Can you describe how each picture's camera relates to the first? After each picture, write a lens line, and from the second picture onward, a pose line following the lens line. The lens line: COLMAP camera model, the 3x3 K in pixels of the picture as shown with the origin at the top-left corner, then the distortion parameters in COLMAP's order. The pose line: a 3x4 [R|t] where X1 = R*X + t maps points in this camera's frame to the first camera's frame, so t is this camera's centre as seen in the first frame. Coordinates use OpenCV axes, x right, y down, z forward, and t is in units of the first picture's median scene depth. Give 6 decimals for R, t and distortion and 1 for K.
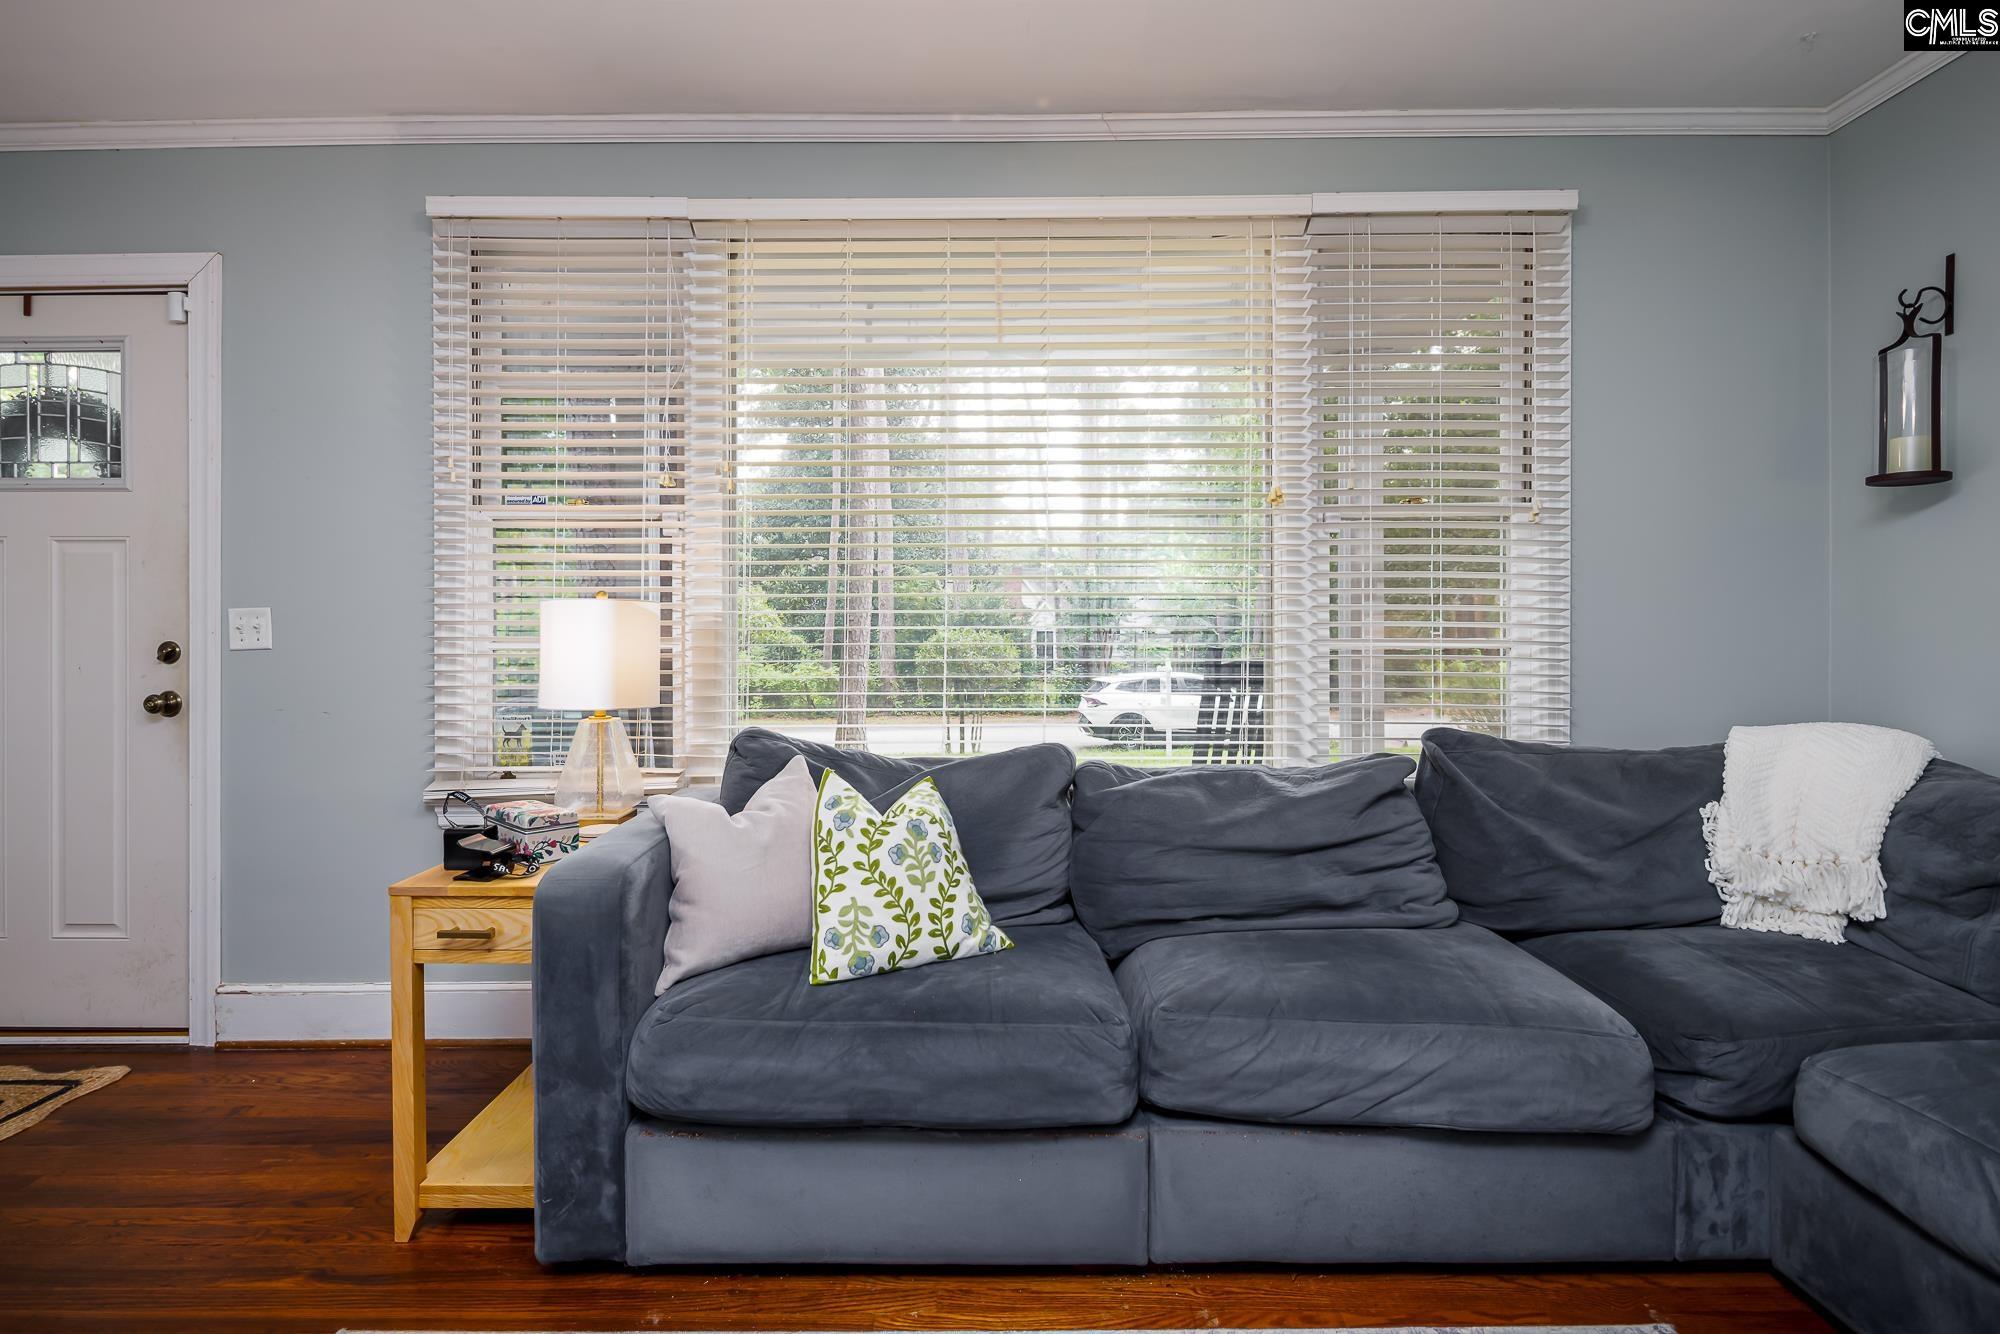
lens RADIAL K [[964.9, 0, 998.2], [0, 964.9, 640.7], [0, 0, 1]] dist [-0.002032, -0.001800]
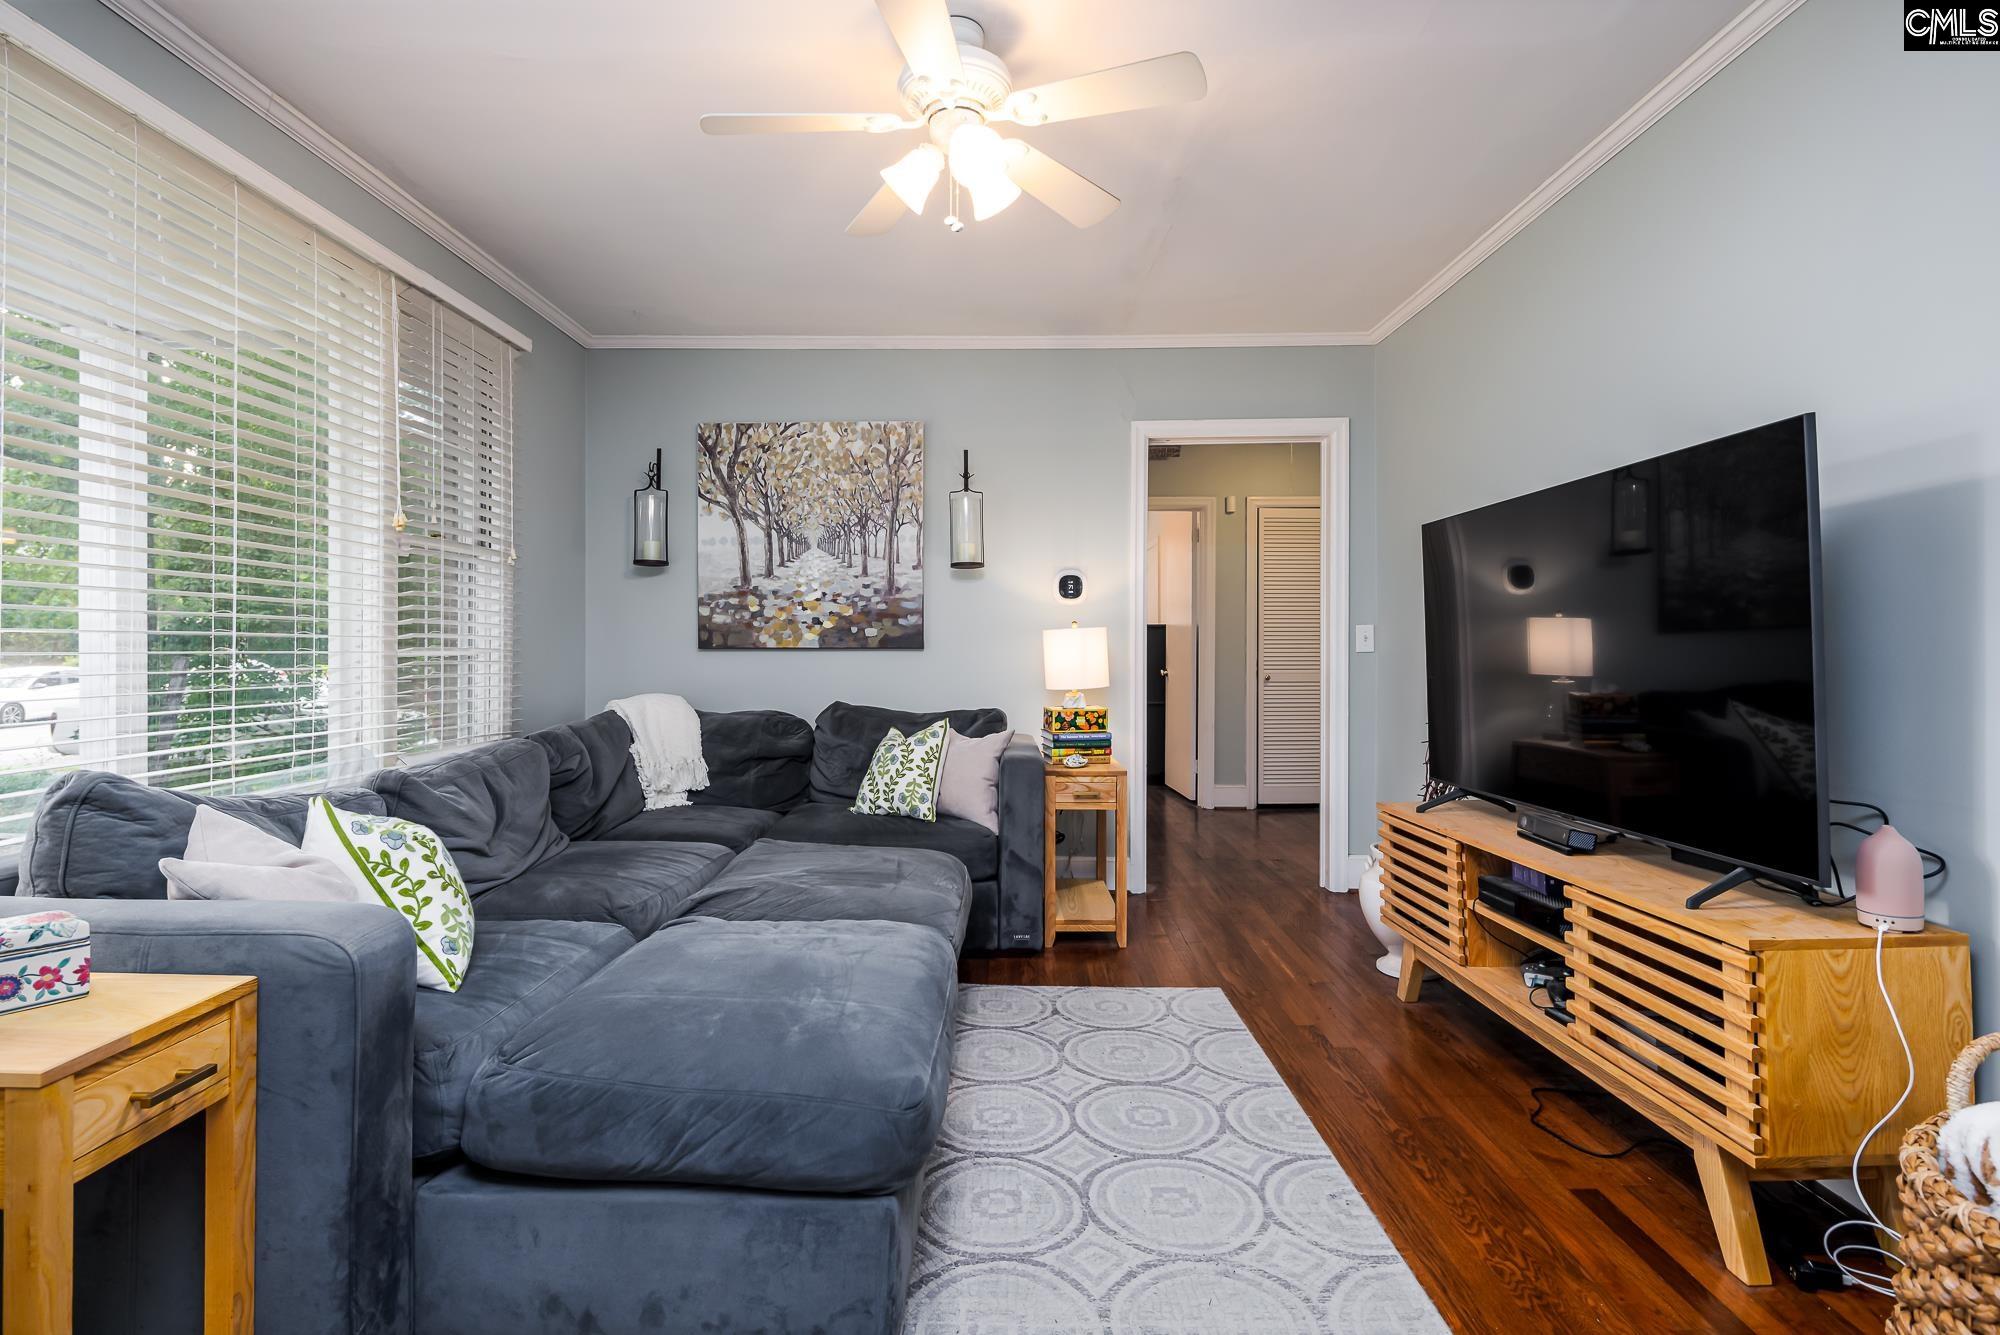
lens RADIAL K [[964.9, 0, 998.2], [0, 964.9, 641.2], [0, 0, 1]] dist [-0.002032, -0.001800]
pose [[-0.001009, 0.003986, 0.999992, -1.148170], [0.008858, 0.999953, -0.003977, -0.002791], [-0.999960, 0.008854, -0.001045, 0.402422]]
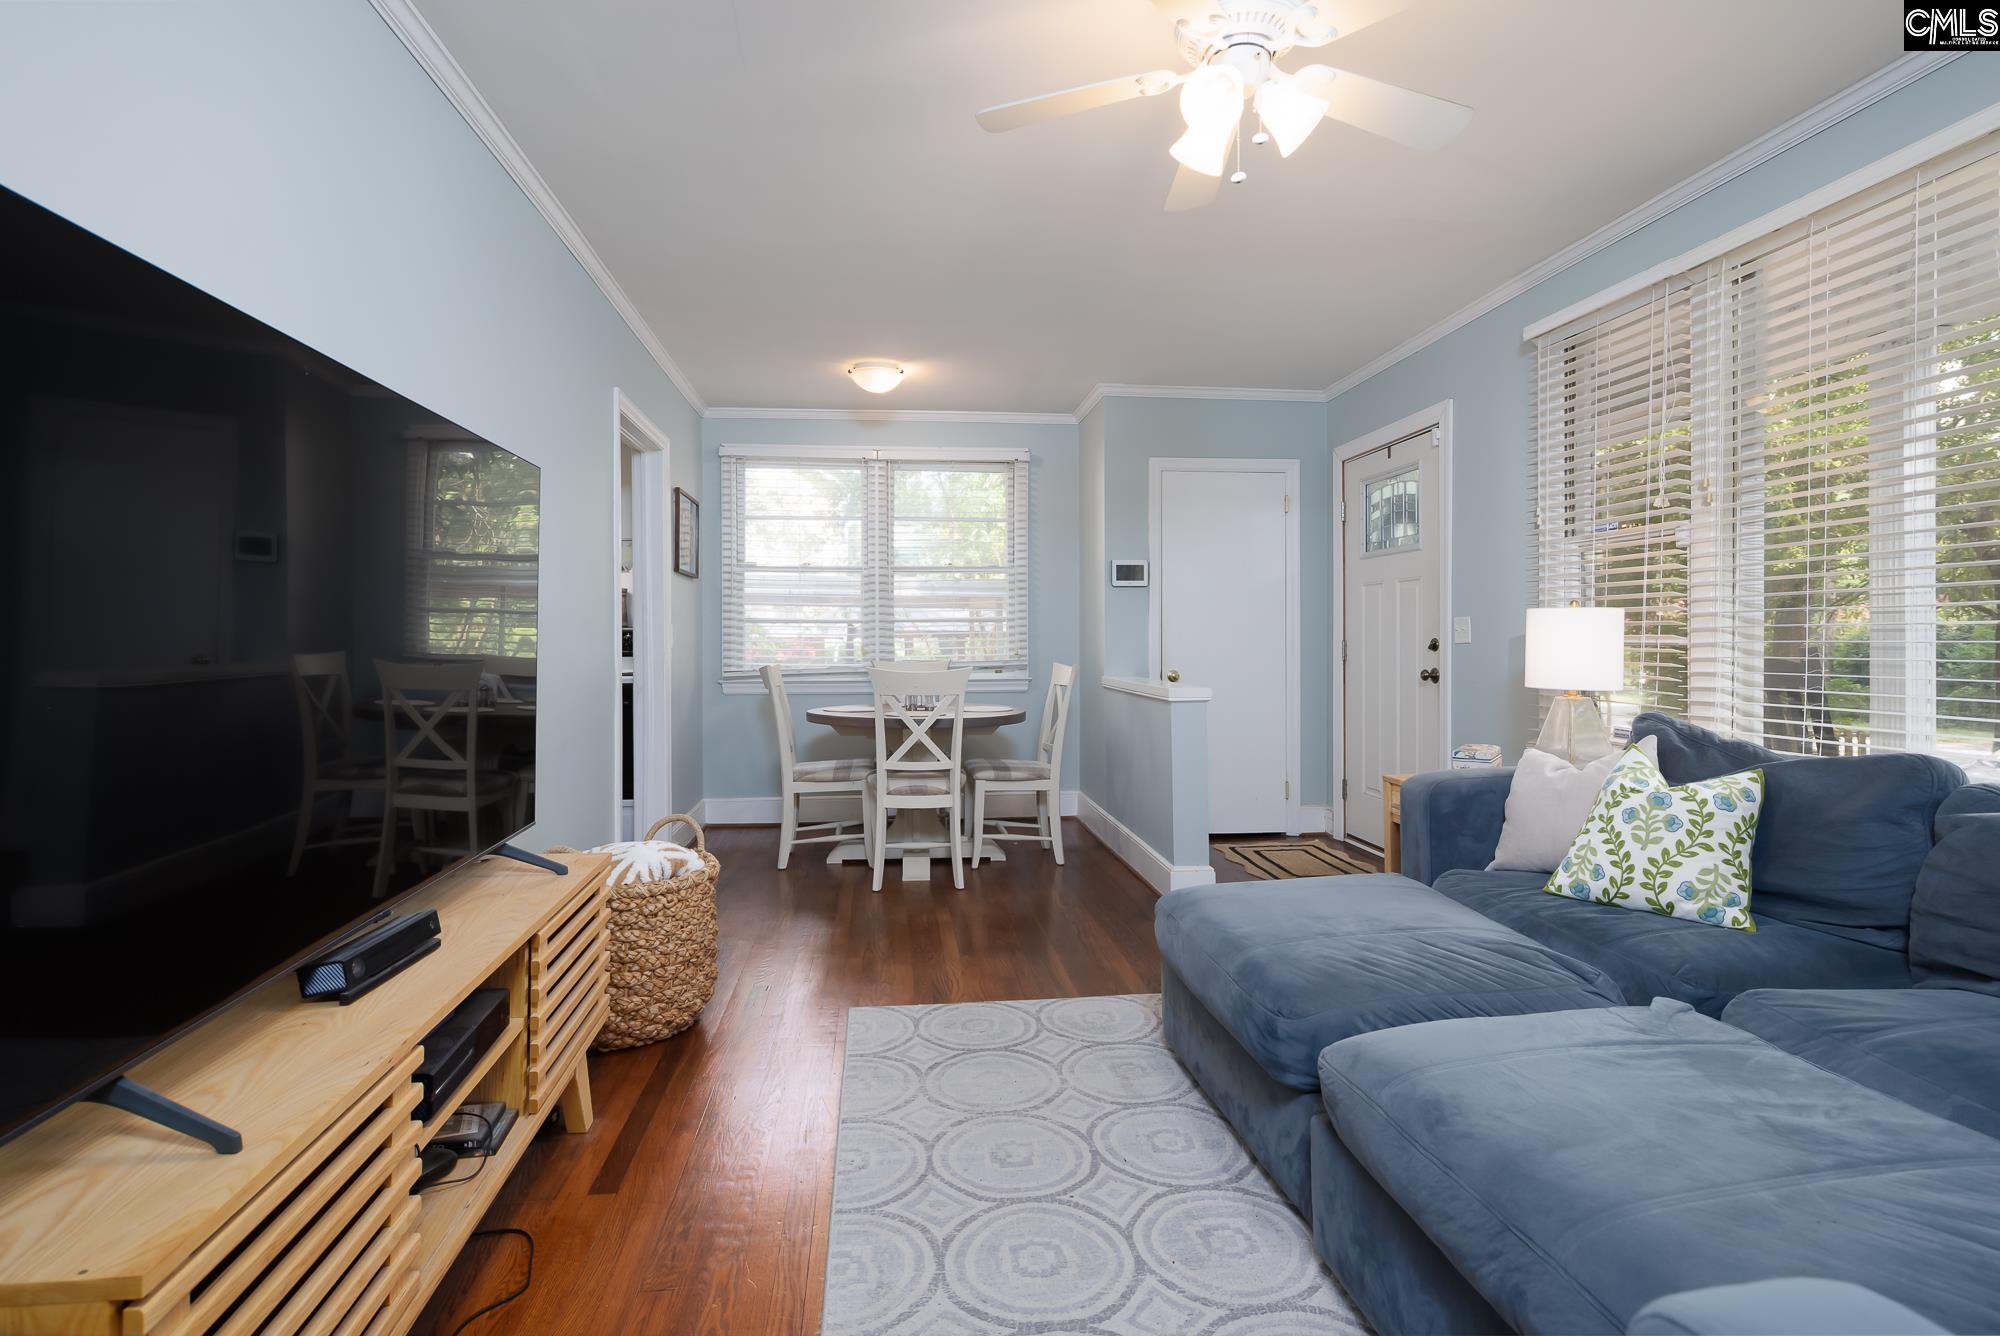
lens RADIAL K [[964.9, 0, 998.2], [0, 964.9, 641.7], [0, 0, 1]] dist [-0.002032, -0.001800]
pose [[0.121390, 0.004630, -0.992594, 0.999472], [0.001771, 0.999987, 0.004881, -0.003791], [0.992603, -0.002350, 0.121381, 0.066214]]
